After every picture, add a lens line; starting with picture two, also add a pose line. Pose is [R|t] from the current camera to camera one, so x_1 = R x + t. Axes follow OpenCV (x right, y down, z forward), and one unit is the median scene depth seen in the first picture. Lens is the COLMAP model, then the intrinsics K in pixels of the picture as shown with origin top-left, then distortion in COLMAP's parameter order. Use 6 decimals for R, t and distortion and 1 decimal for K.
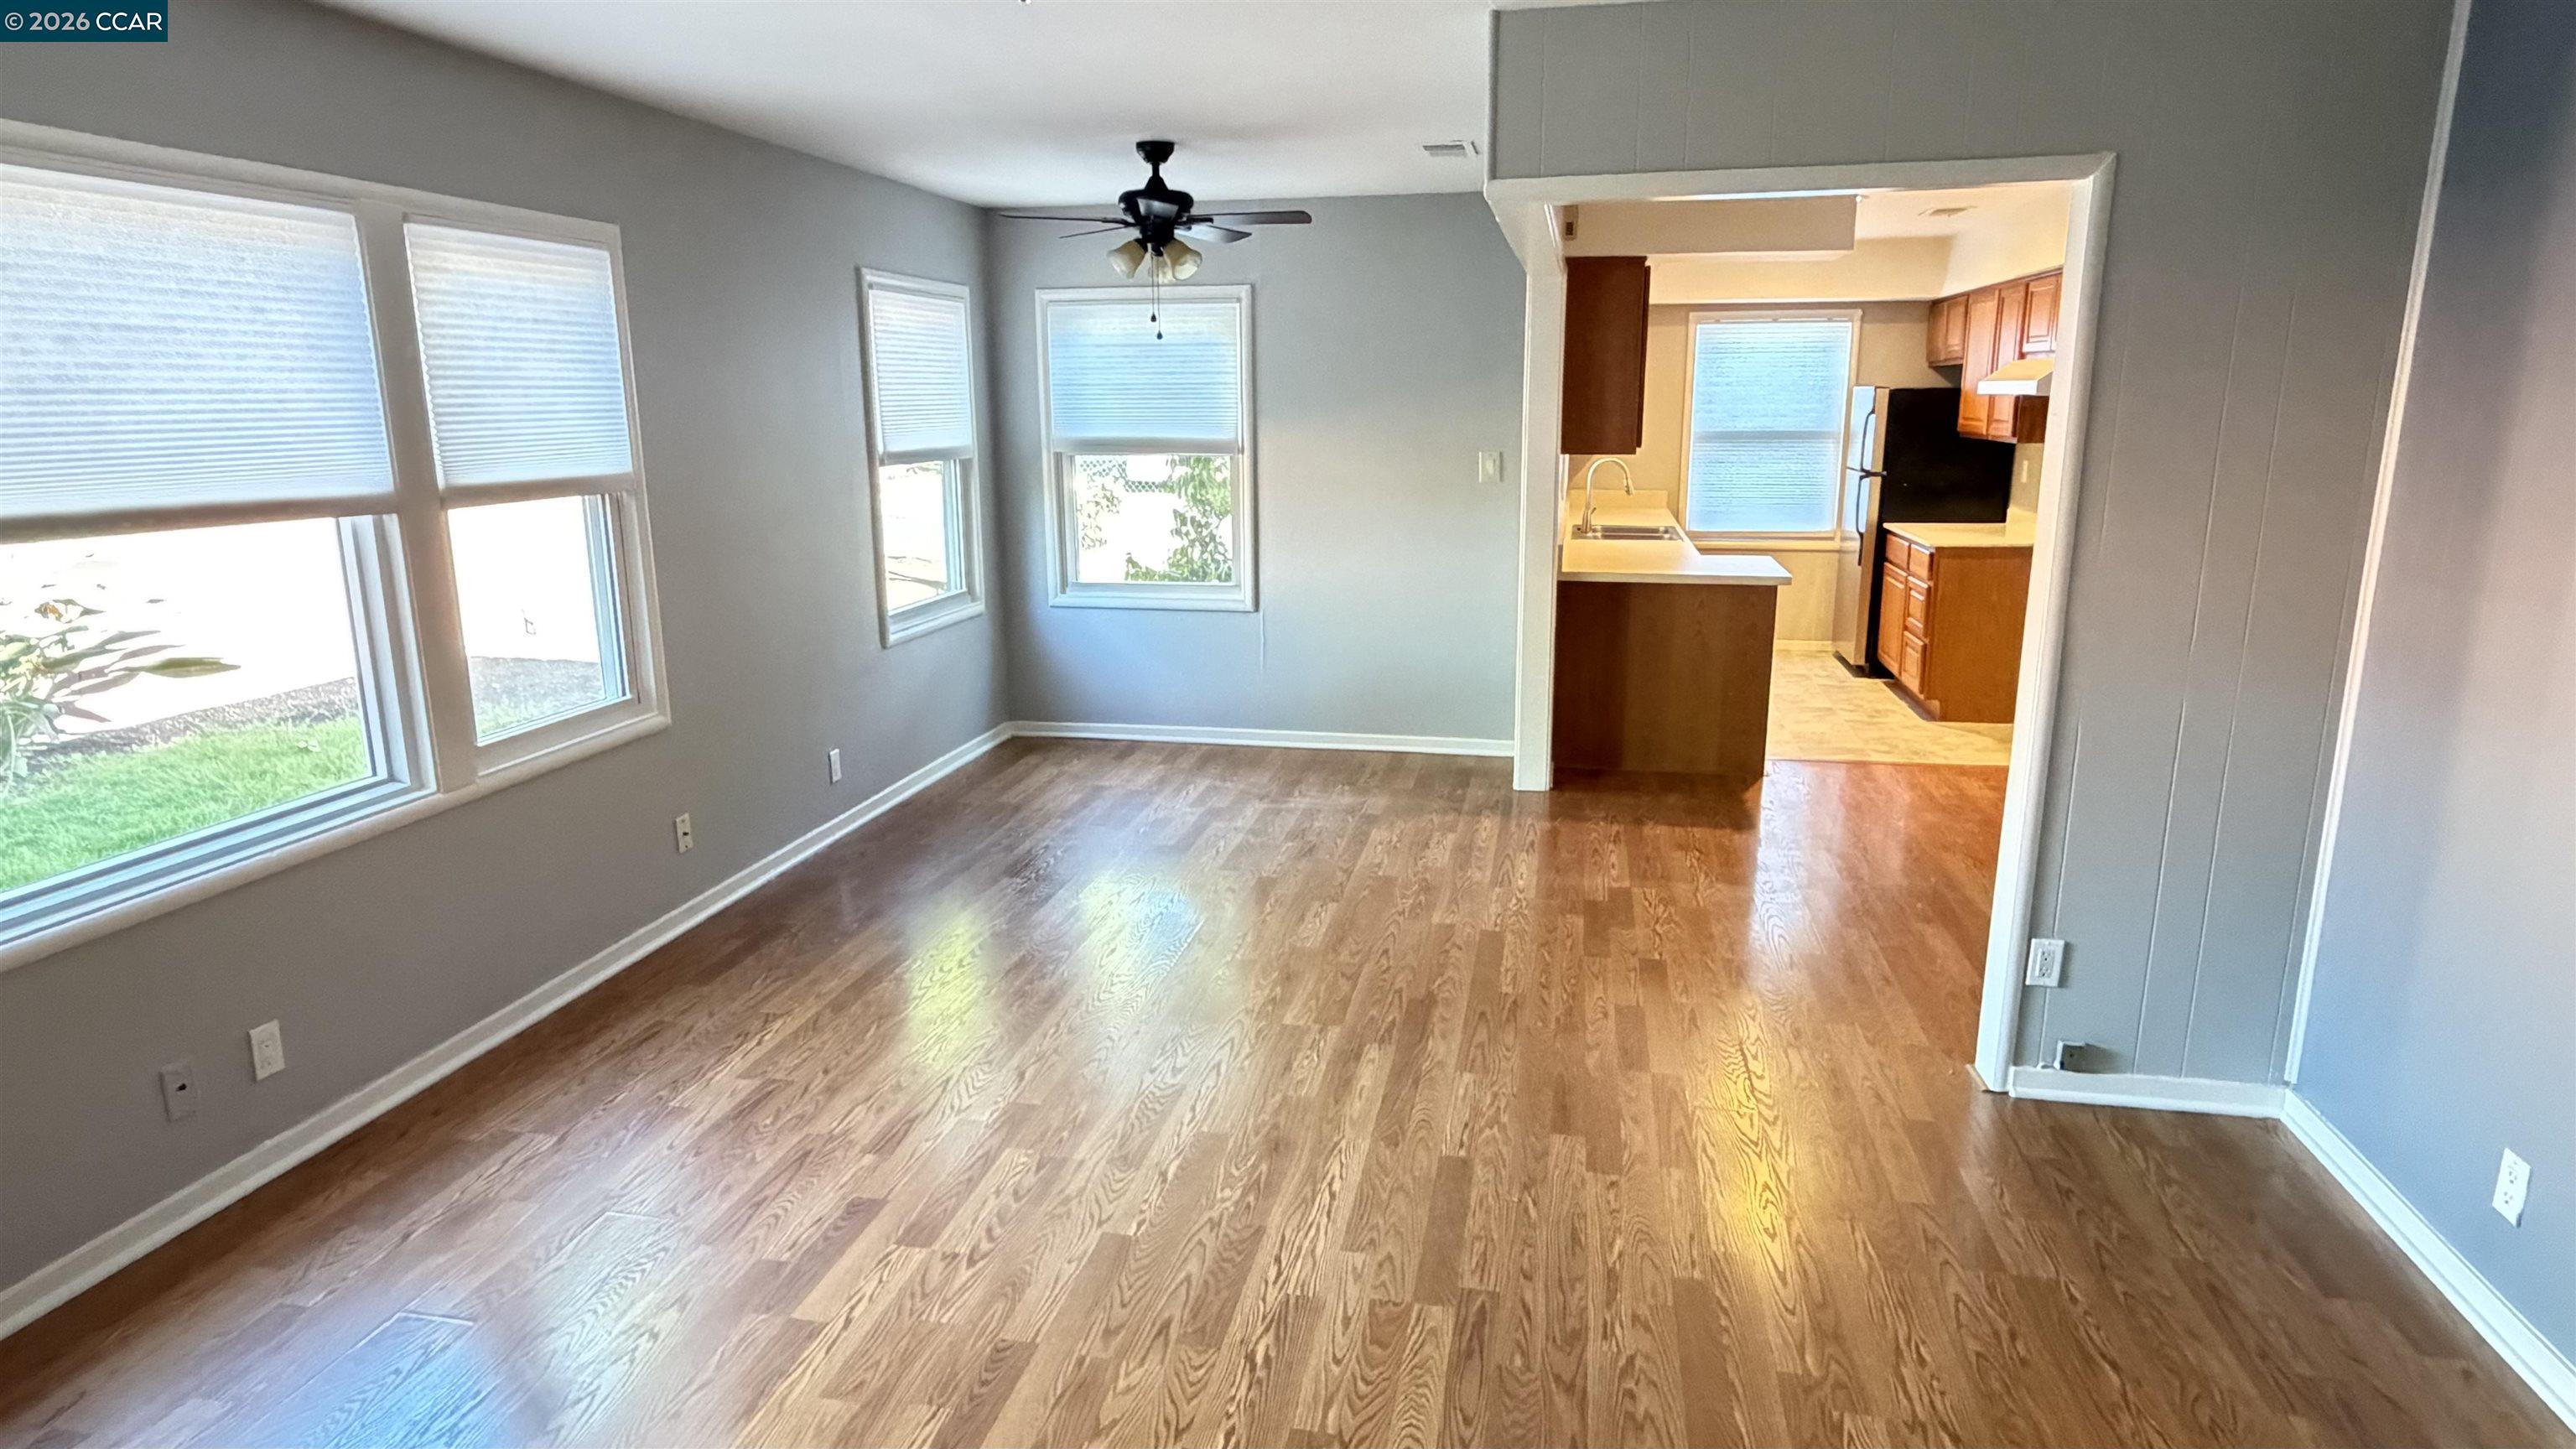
lens RADIAL K [[1448.2, 0, 1294.3], [0, 1448.2, 726.6], [0, 0, 1]] dist [-0.000028, 0.000631]
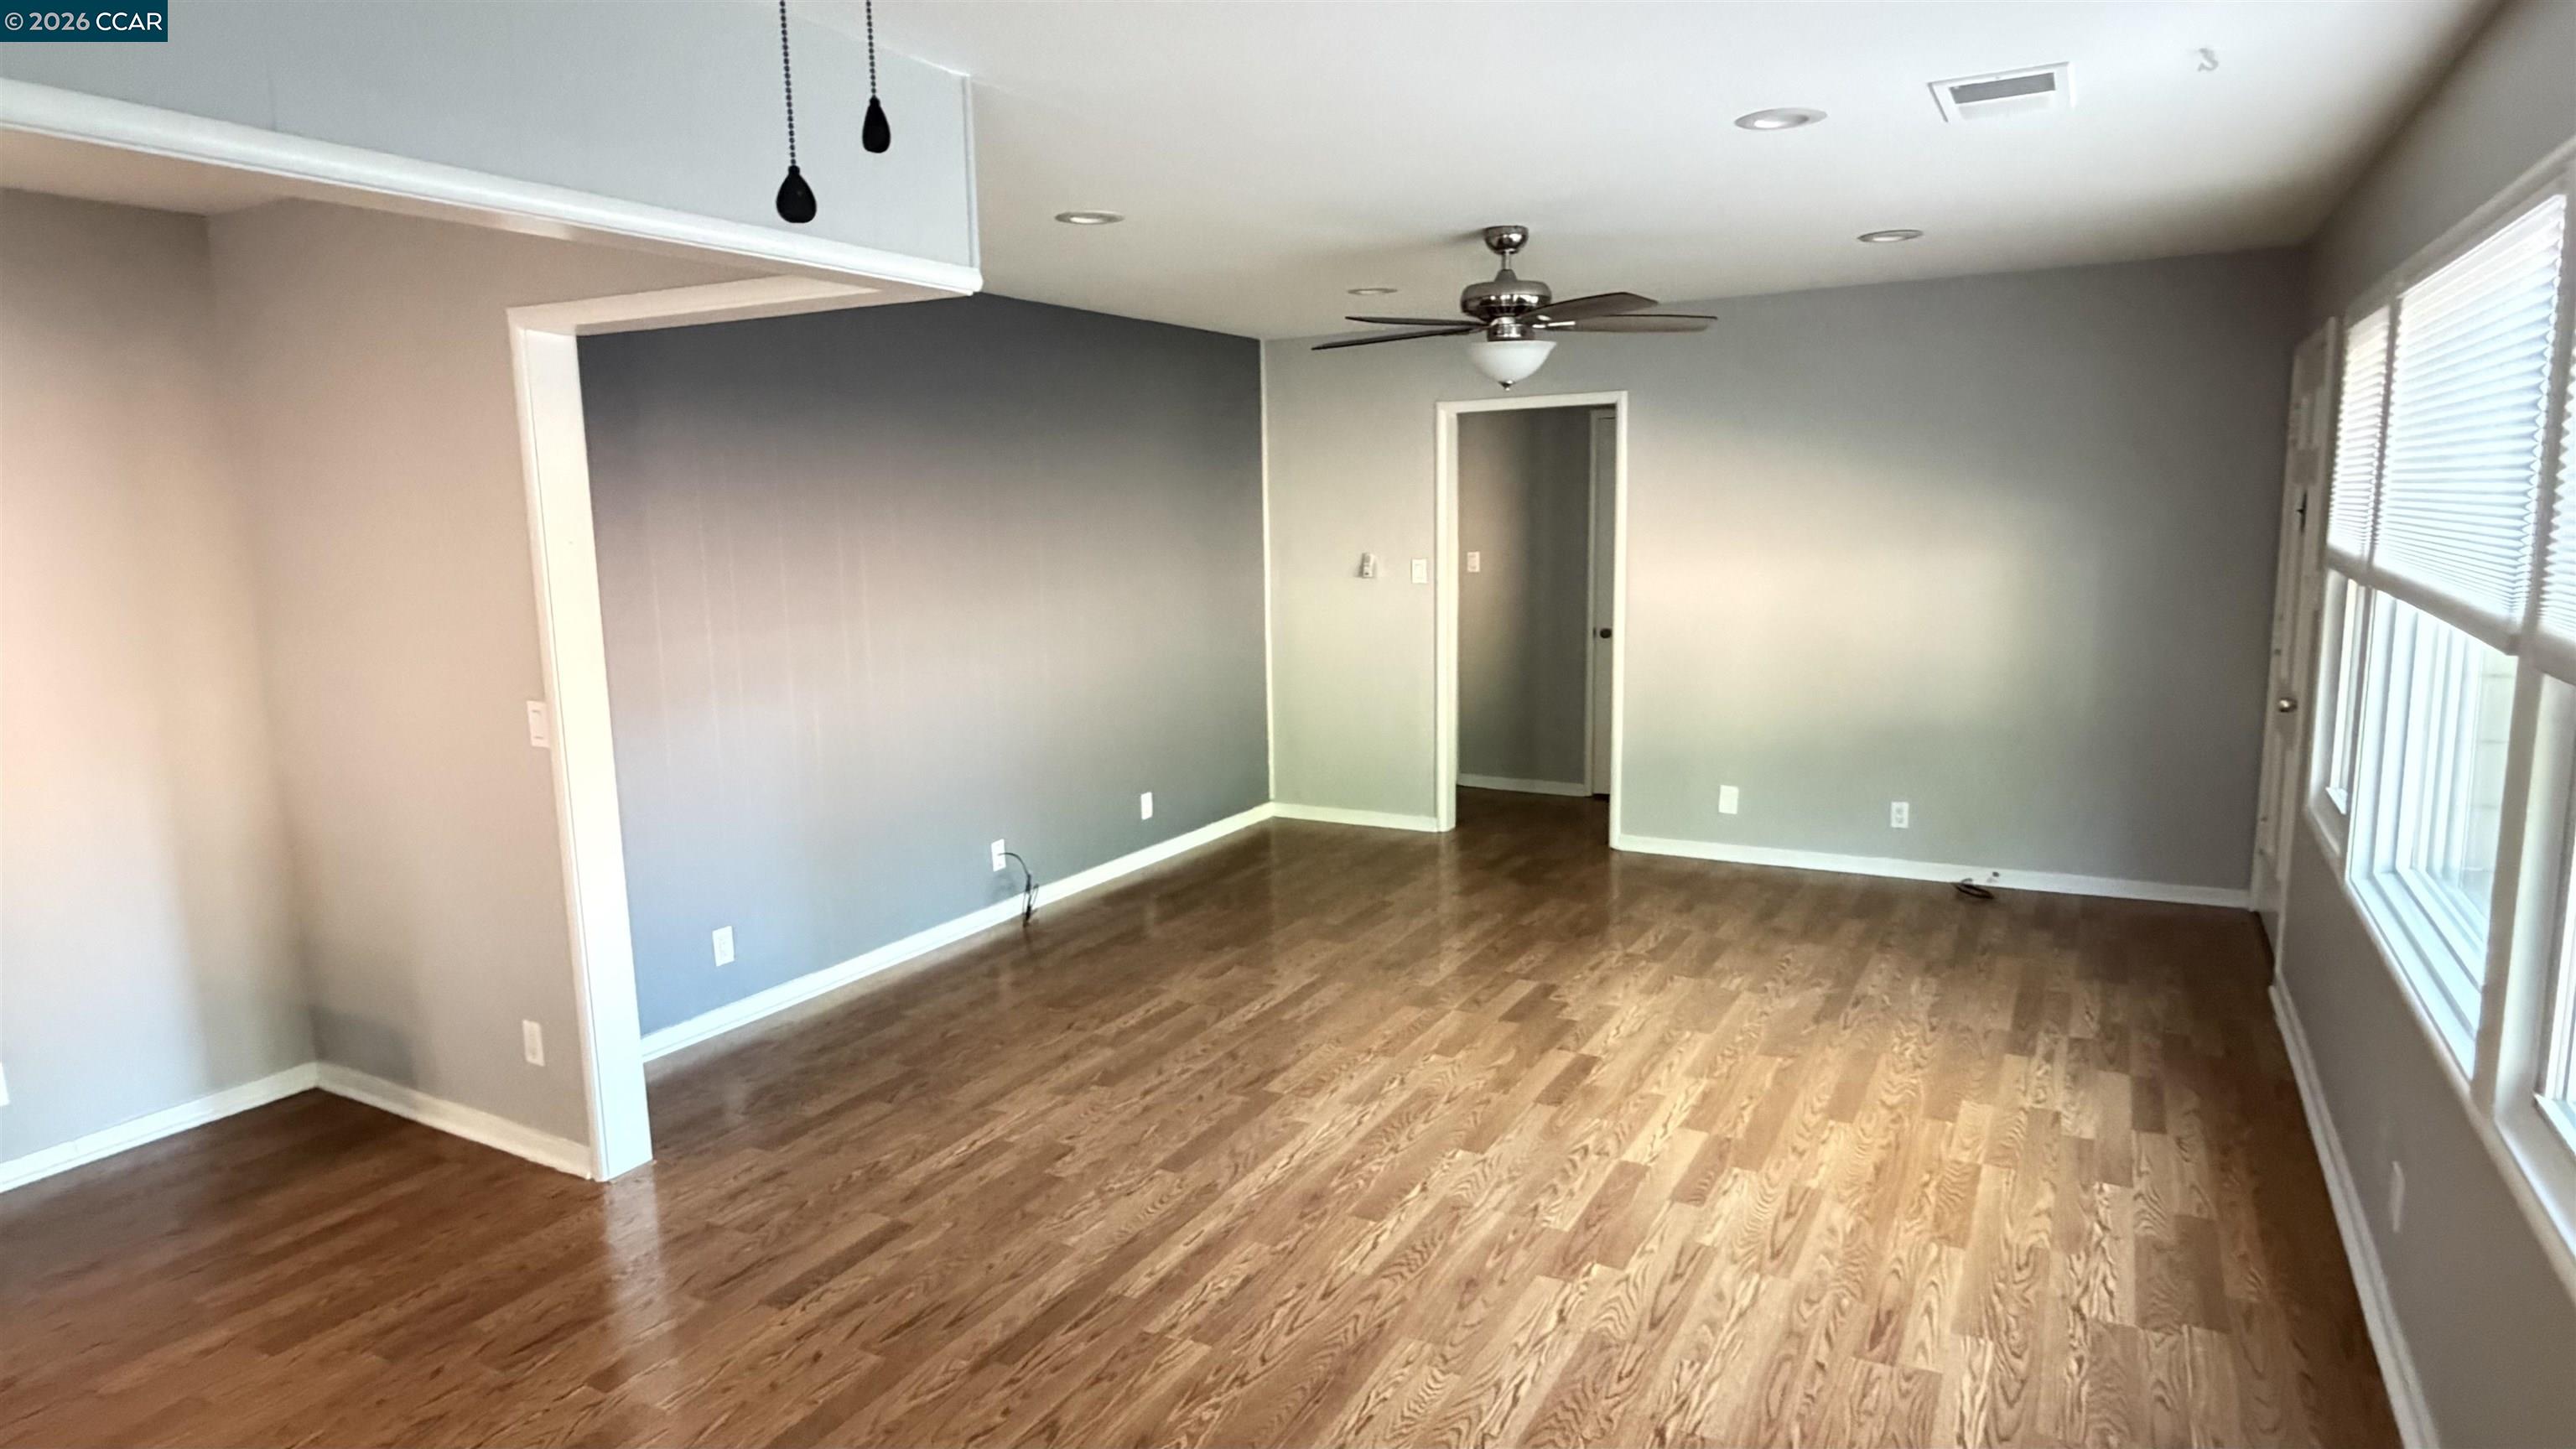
lens RADIAL K [[1448.2, 0, 1285.4], [0, 1448.2, 721.8], [0, 0, 1]] dist [-0.000028, 0.000631]
pose [[-0.947940, -0.019840, 0.317829, -0.360945], [0.100082, 0.928925, 0.356485, -0.465184], [-0.302312, 0.369735, -0.878580, 2.014991]]
